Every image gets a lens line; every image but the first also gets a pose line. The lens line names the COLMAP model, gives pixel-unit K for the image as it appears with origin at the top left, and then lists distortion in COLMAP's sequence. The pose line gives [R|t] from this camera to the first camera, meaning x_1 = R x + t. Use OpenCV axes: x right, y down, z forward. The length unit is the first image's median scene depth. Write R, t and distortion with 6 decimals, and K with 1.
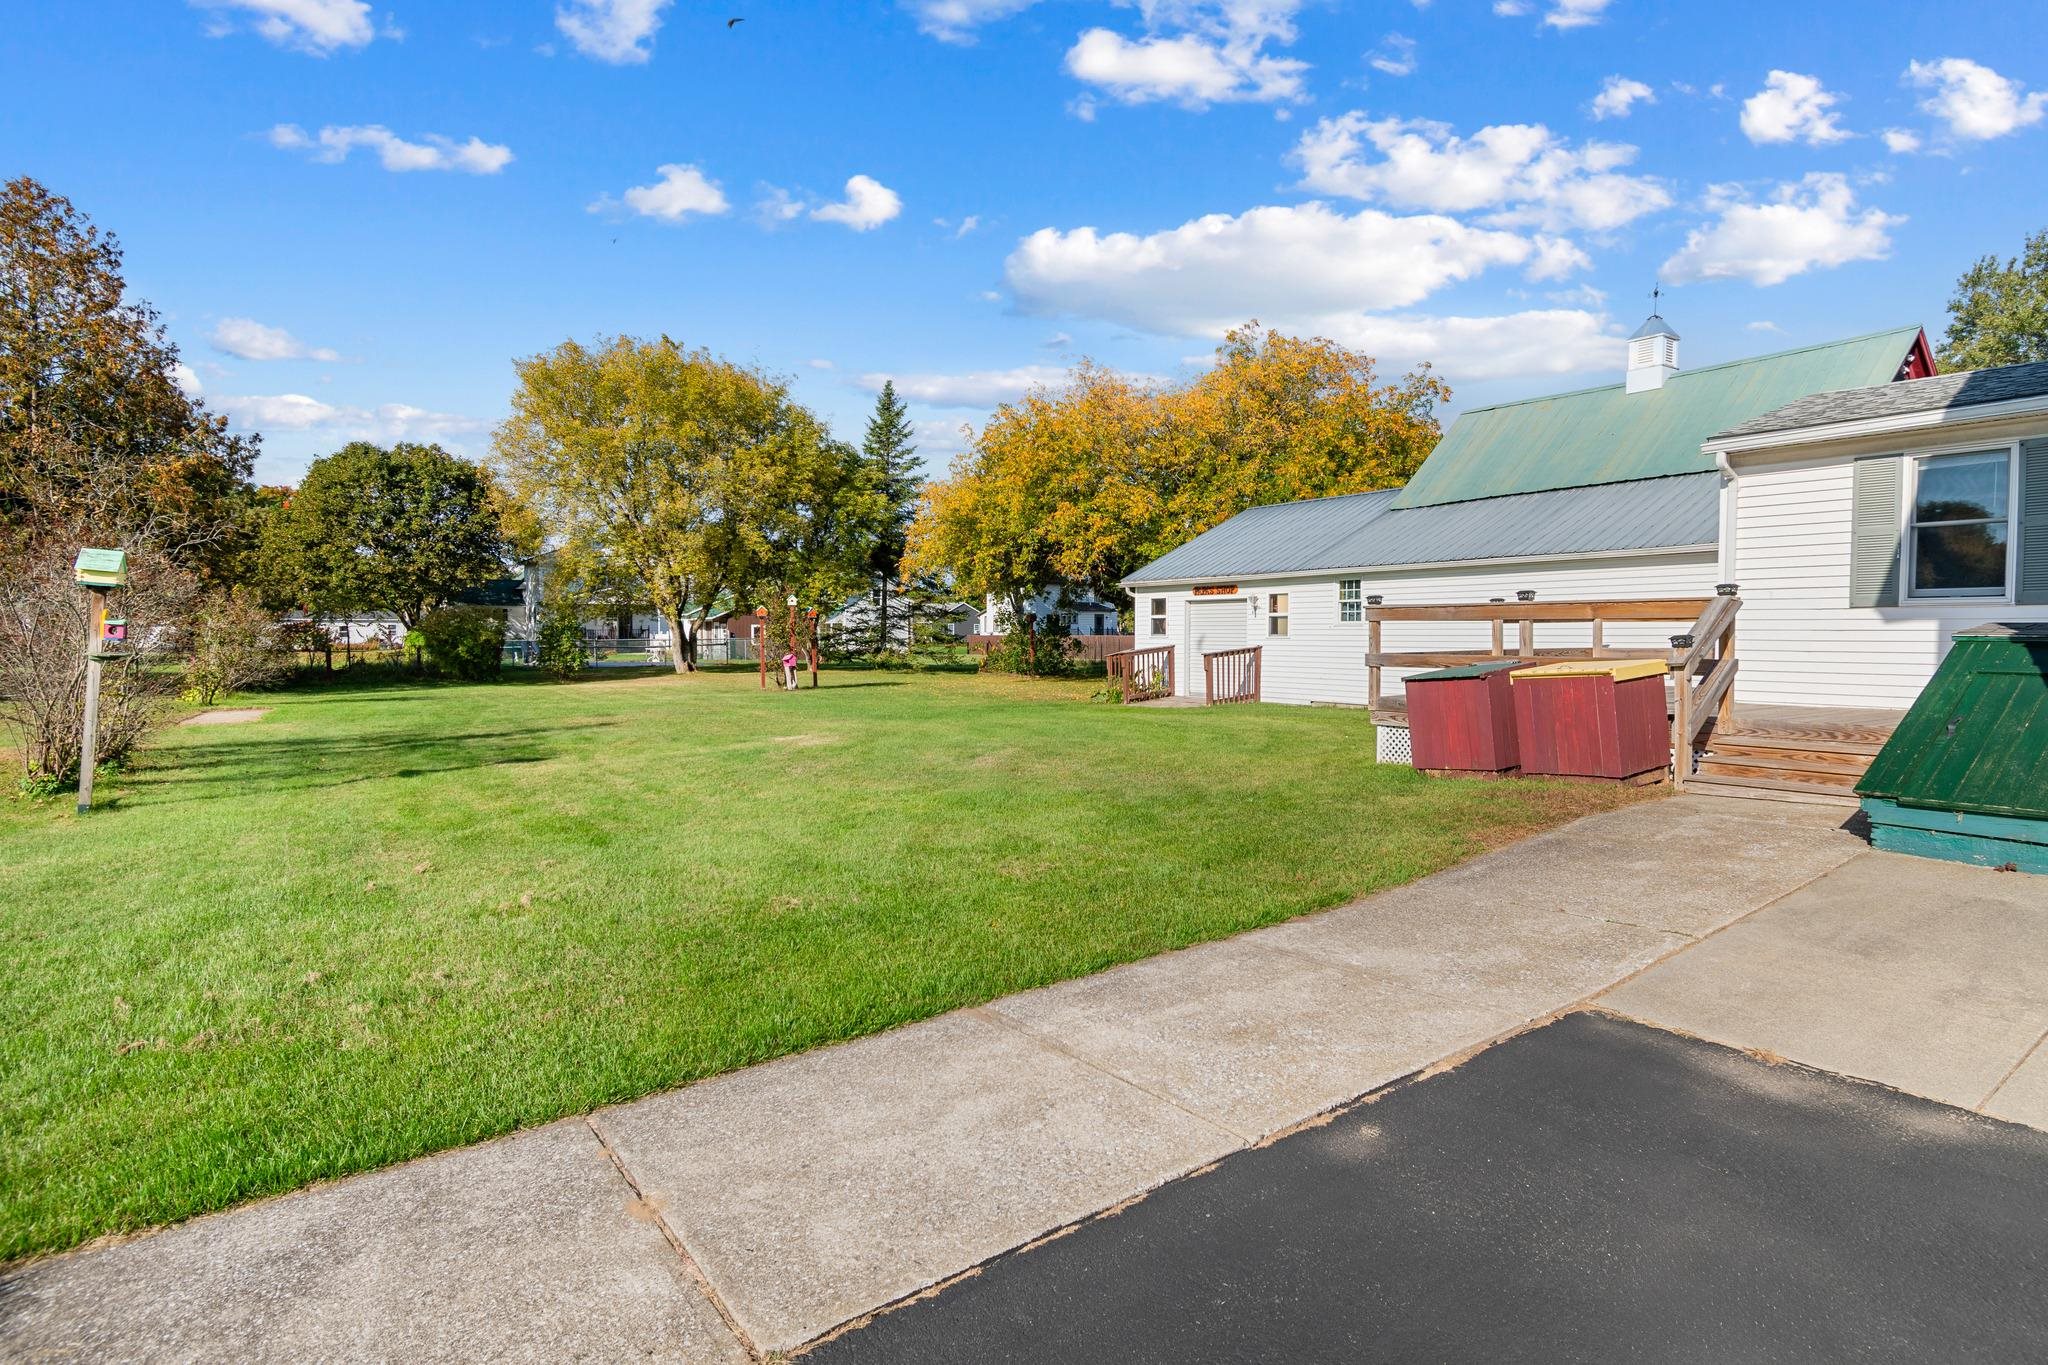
lens RADIAL K [[1061.2, 0, 1026.2], [0, 1061.2, 667.3], [0, 0, 1]] dist [-0.002139, -0.006002]
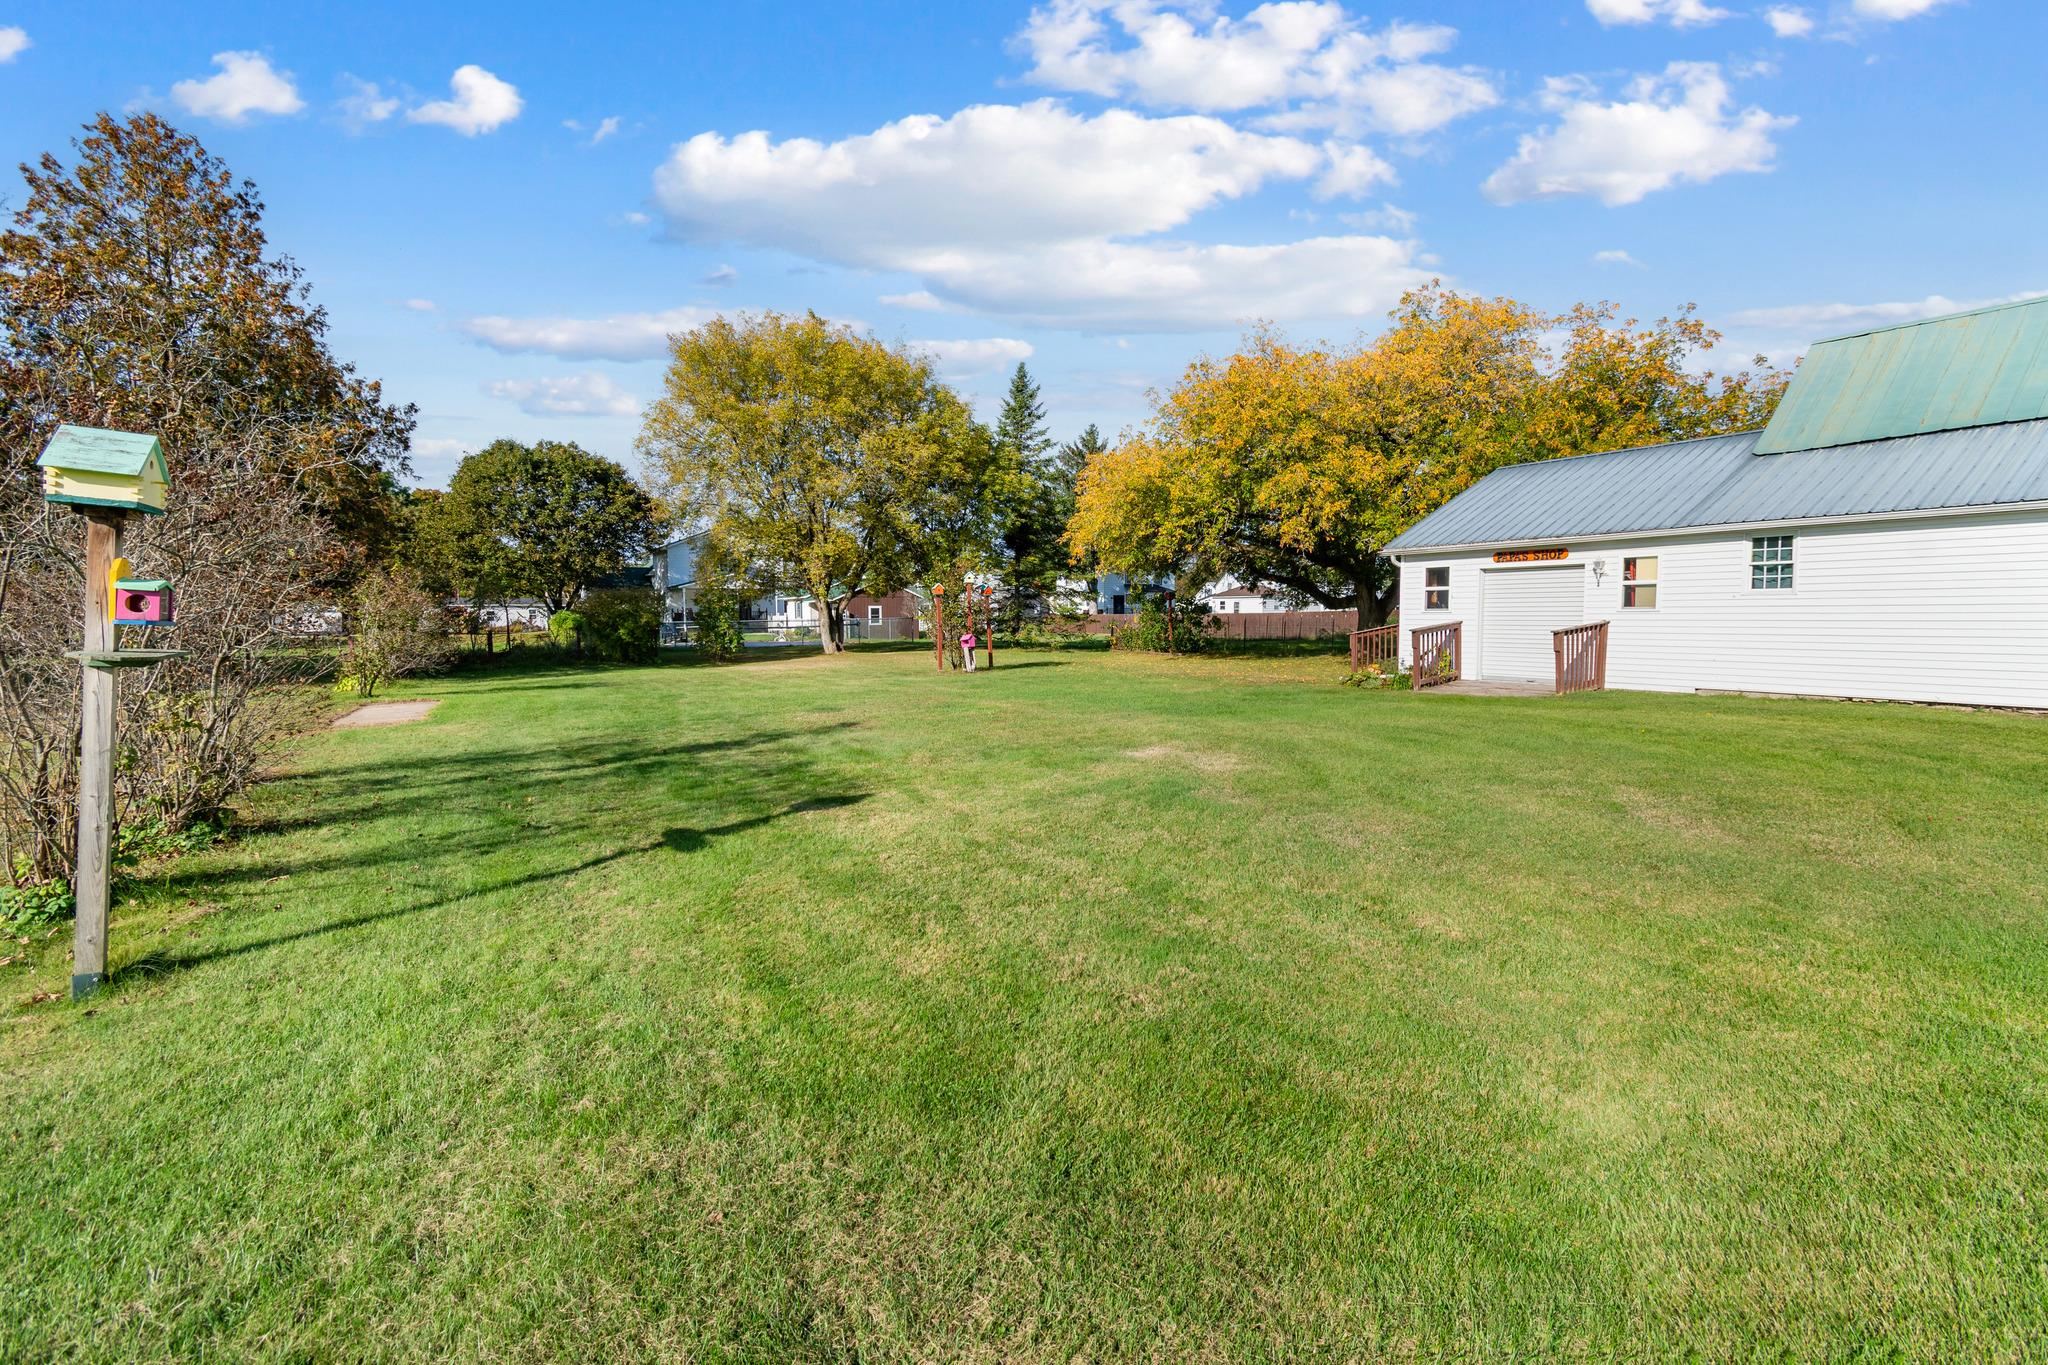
lens RADIAL K [[905.9, 0, 1034.4], [0, 905.9, 666.8], [0, 0, 1]] dist [0.000193, -0.000161]
pose [[0.999564, -0.006691, -0.028759, -0.125835], [0.007468, 0.999607, 0.027005, -0.004085], [0.028567, -0.027208, 0.999222, 0.168319]]
